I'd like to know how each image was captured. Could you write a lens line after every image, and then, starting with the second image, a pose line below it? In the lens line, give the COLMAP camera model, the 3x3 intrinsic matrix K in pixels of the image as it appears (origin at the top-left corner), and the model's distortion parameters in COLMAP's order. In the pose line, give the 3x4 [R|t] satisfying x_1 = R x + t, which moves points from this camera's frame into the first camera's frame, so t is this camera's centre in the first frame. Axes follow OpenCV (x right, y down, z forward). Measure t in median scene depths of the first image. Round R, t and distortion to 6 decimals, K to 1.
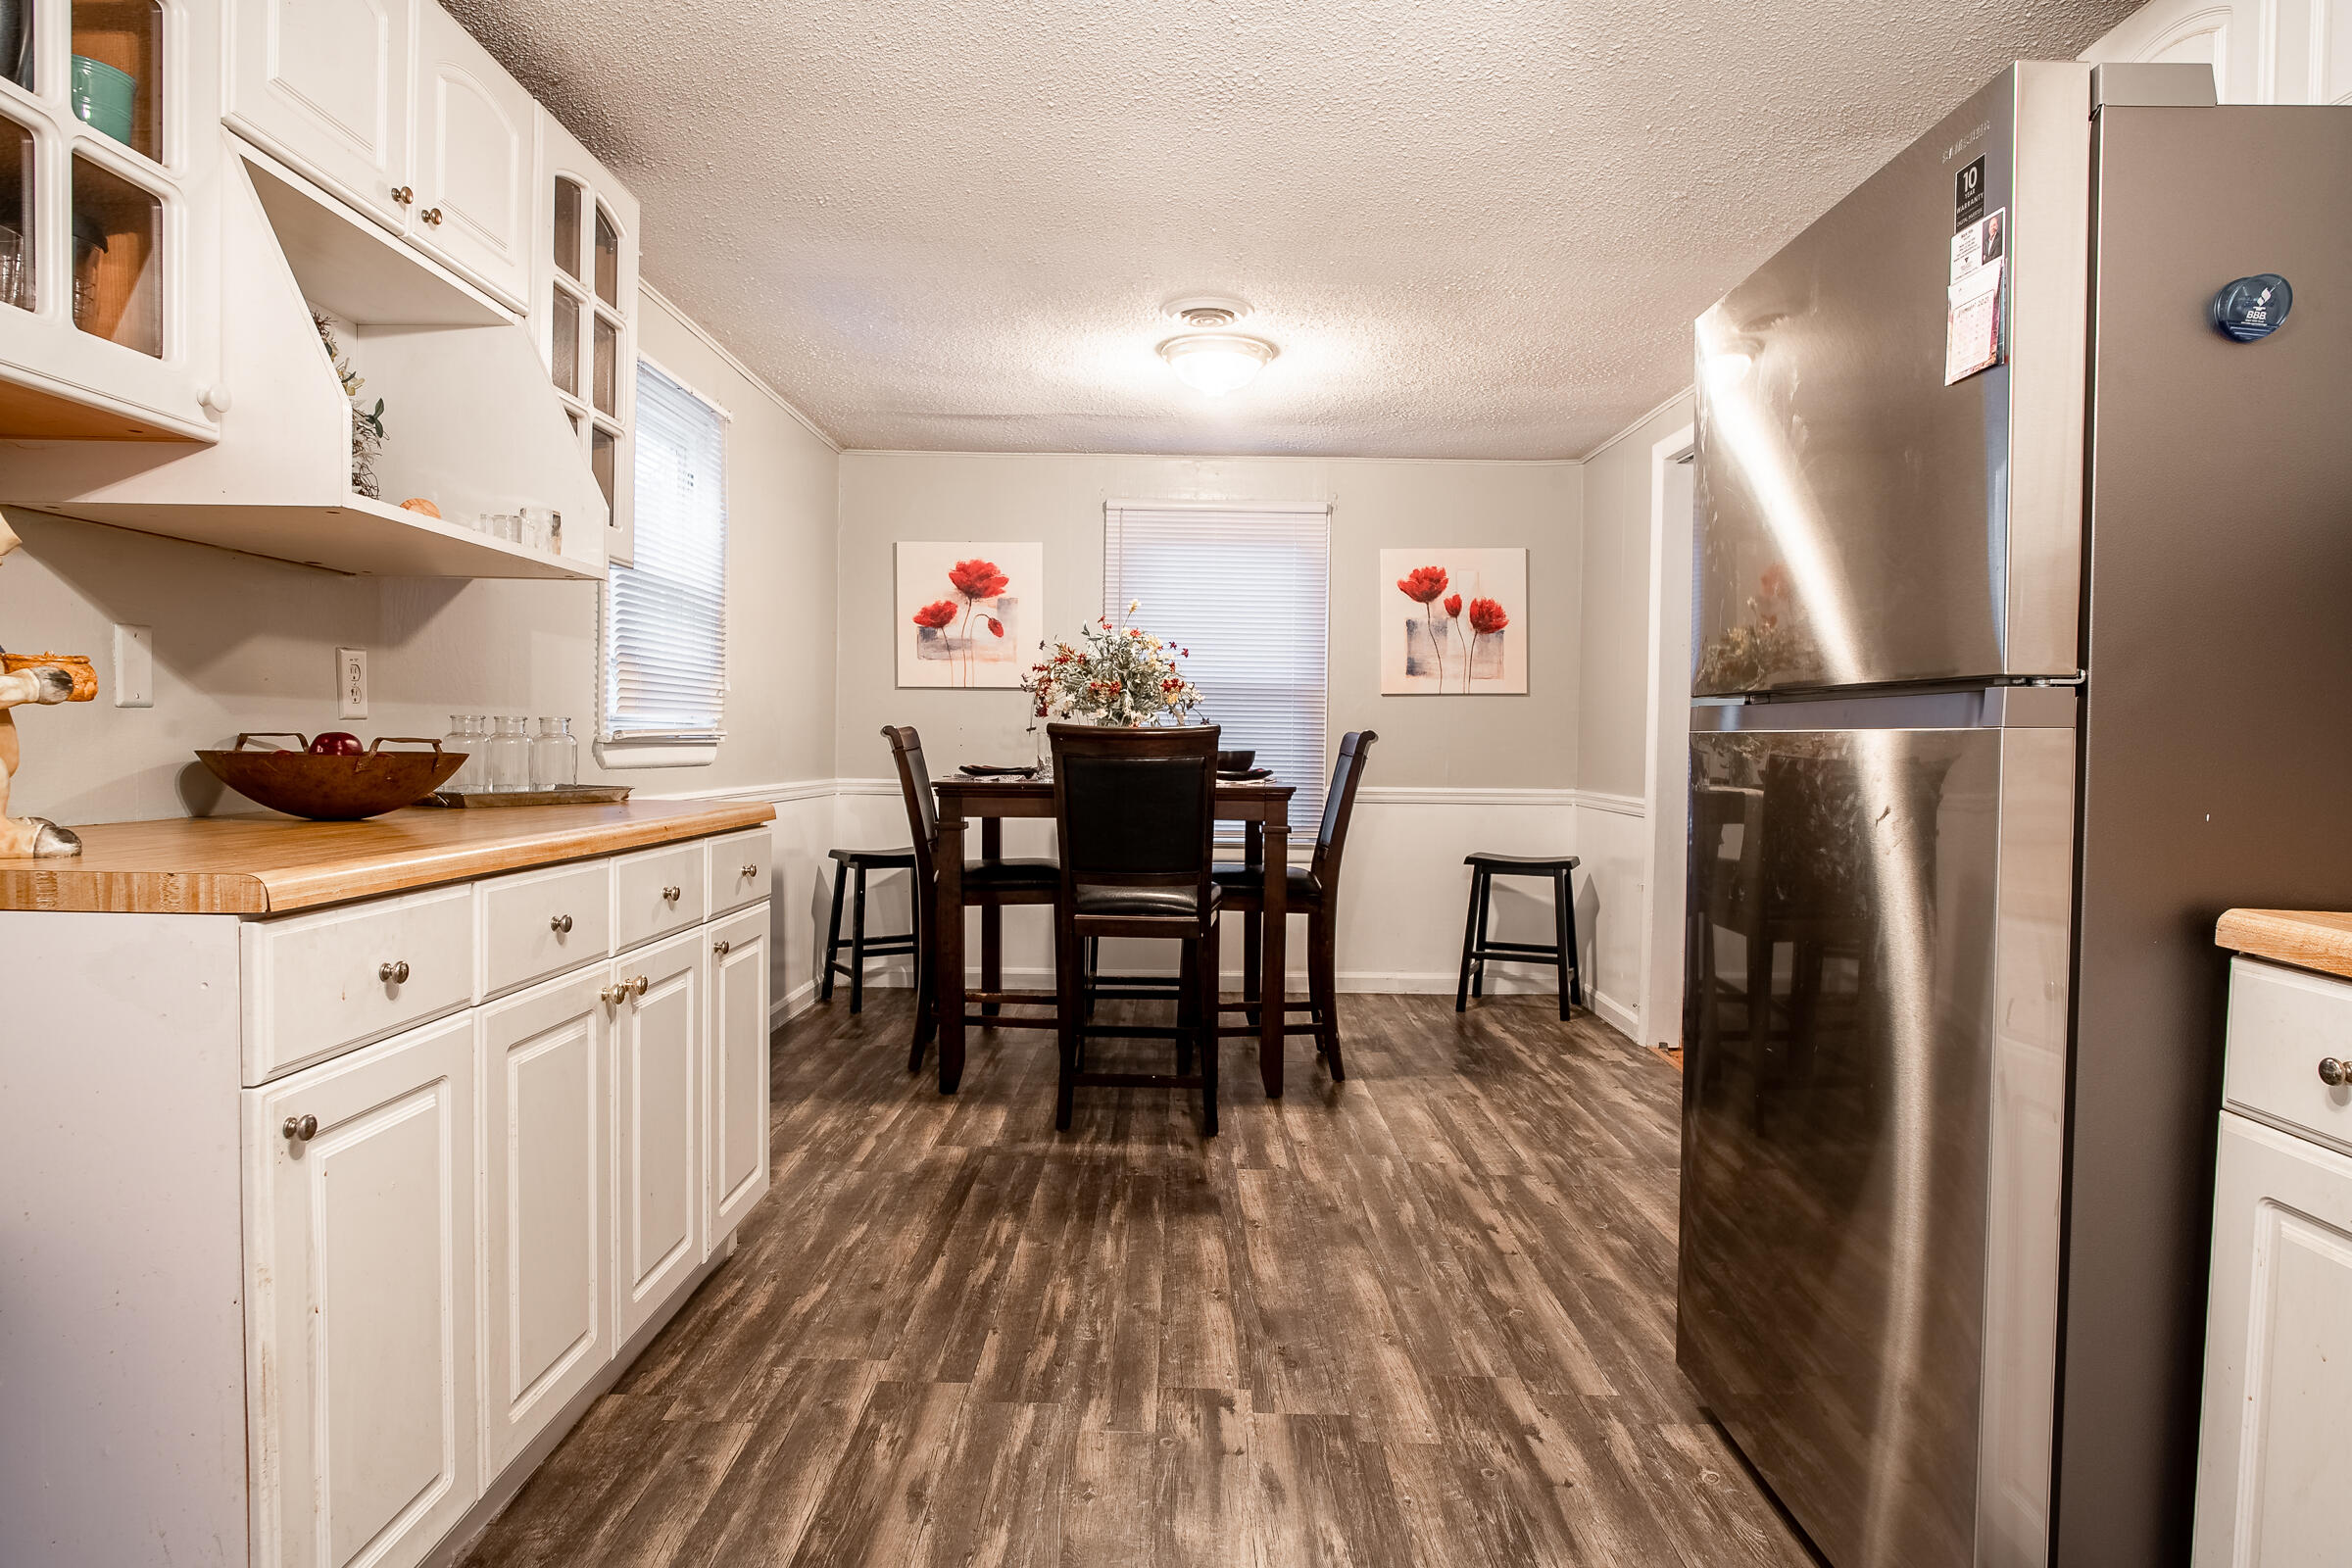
lens RADIAL K [[1363.4, 0, 1179.8], [0, 1363.4, 784.2], [0, 0, 1]] dist [-0.032736, 0.010987]
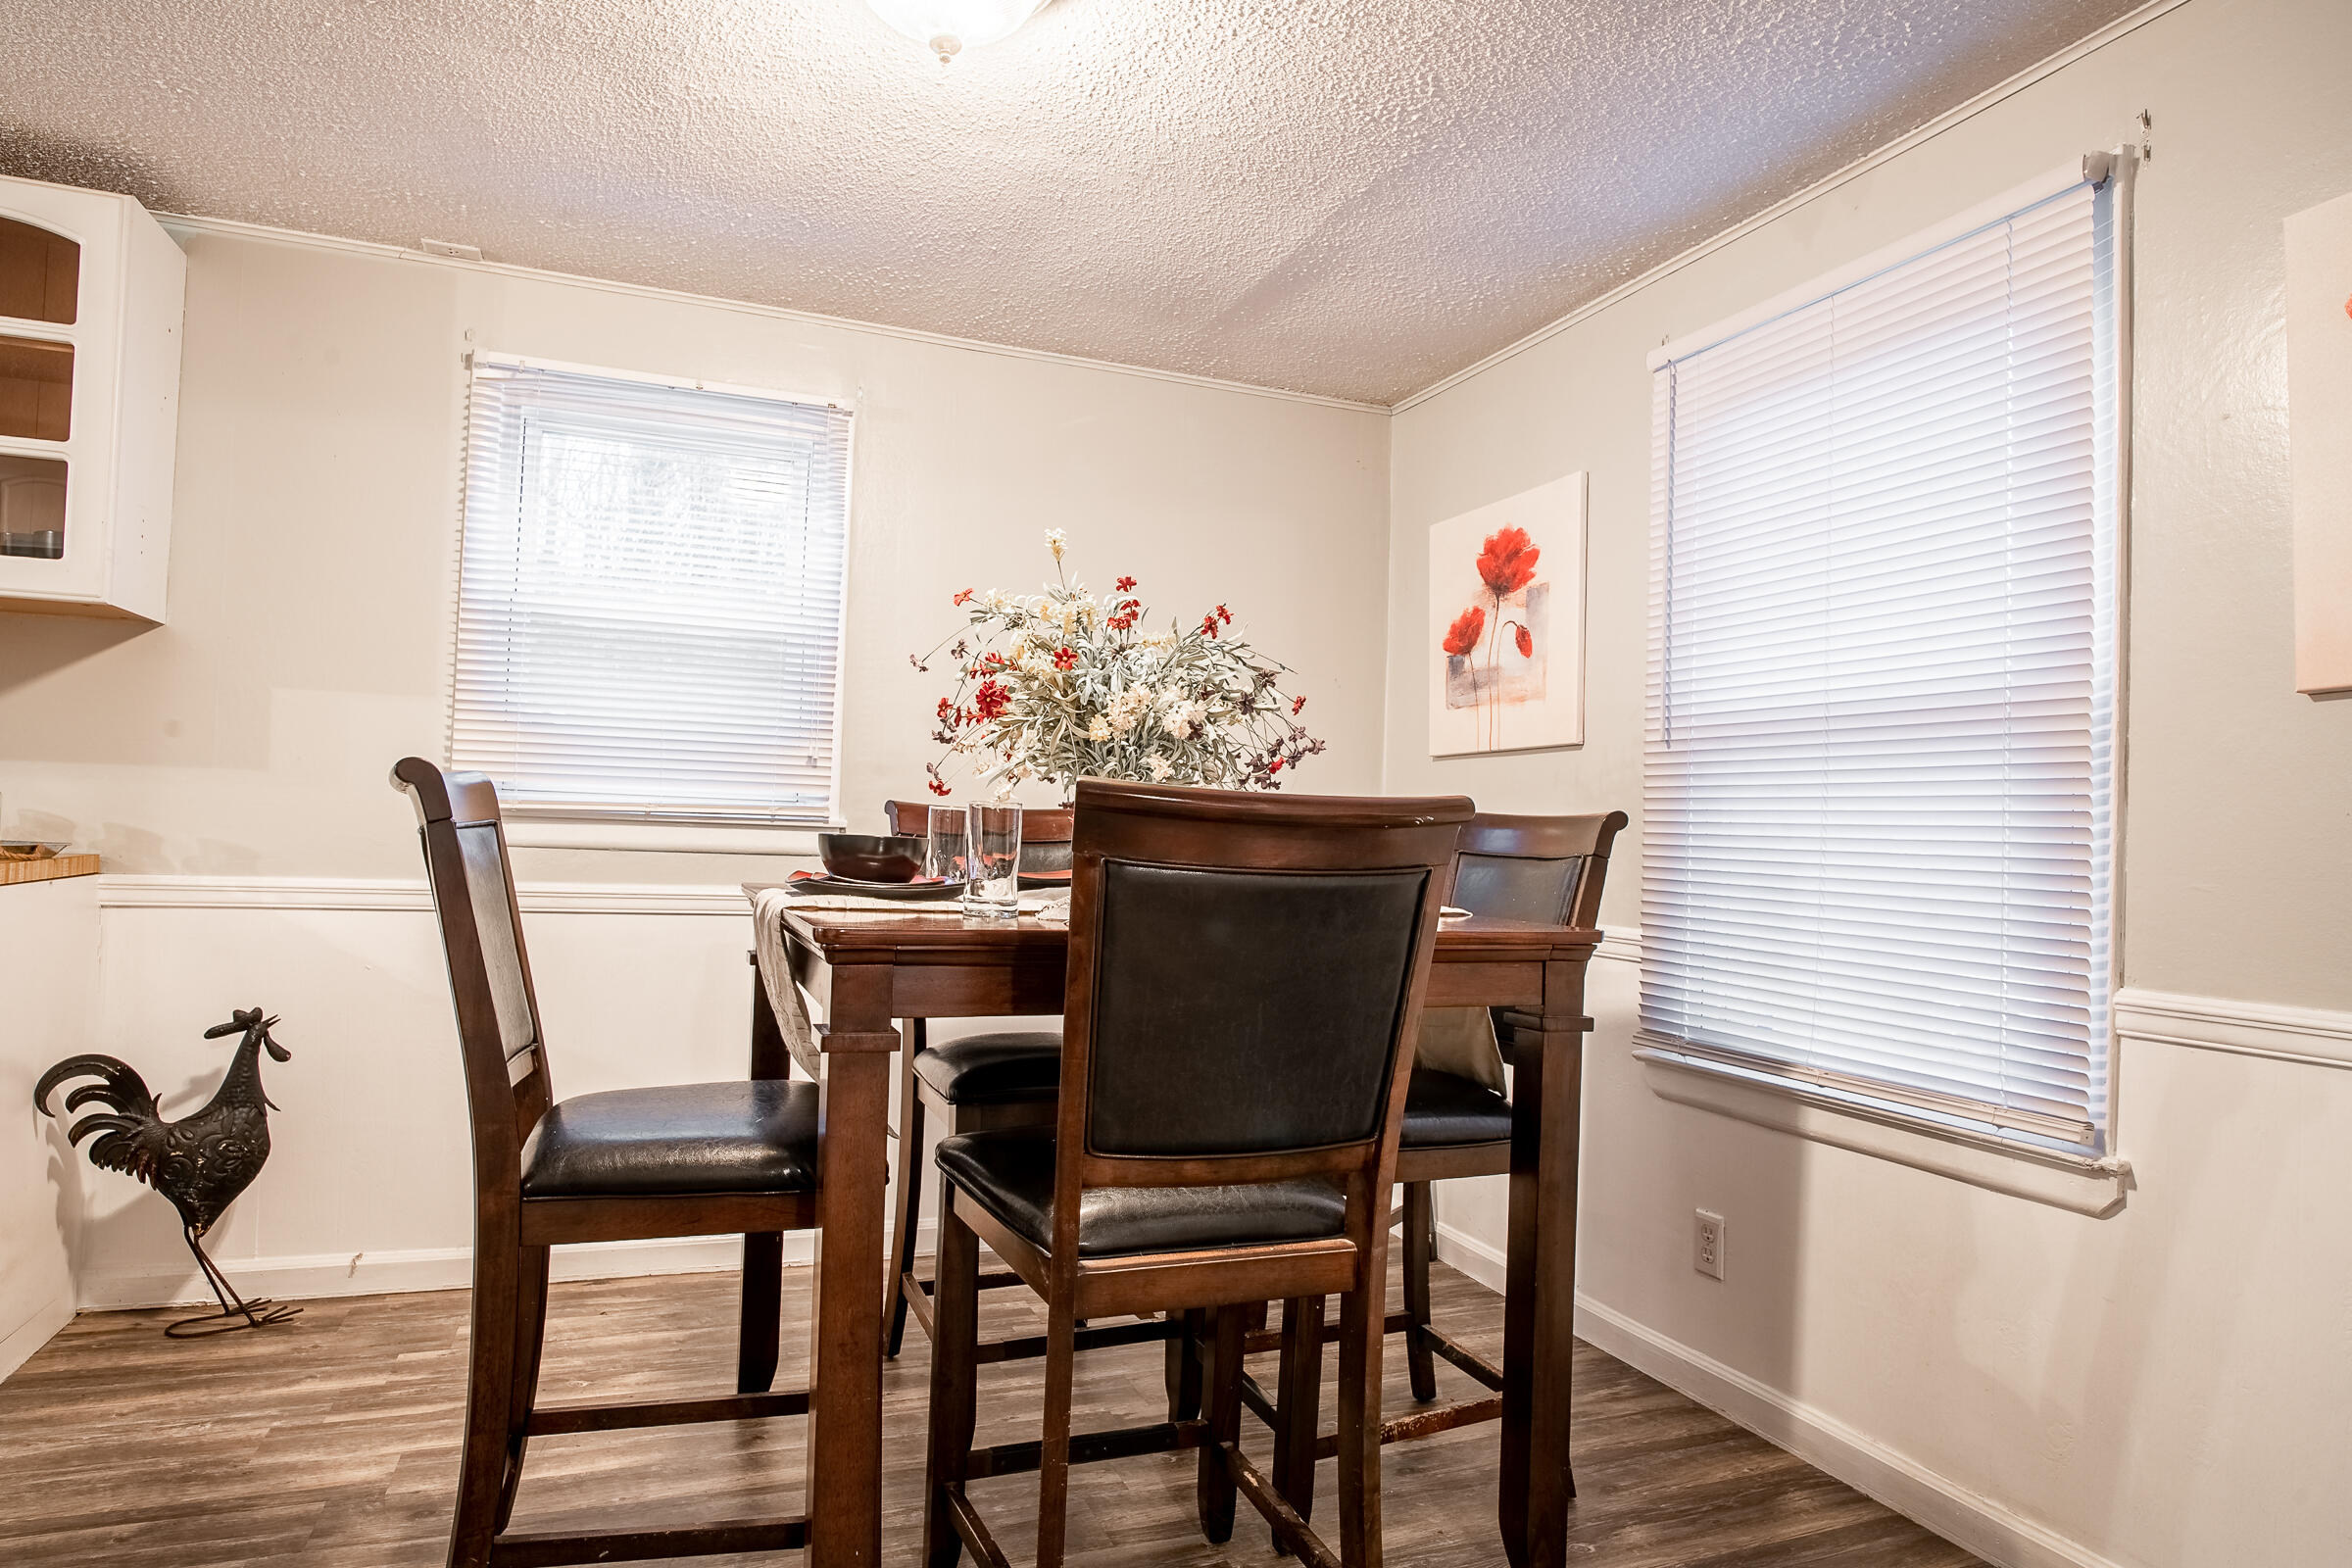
lens RADIAL K [[1363.4, 0, 1173.9], [0, 1363.4, 784.2], [0, 0, 1]] dist [-0.032736, 0.010987]
pose [[0.365390, -0.032924, -0.930272, 0.330080], [-0.057816, 0.996642, -0.057982, -0.015841], [0.929057, 0.074970, 0.362259, 0.669029]]
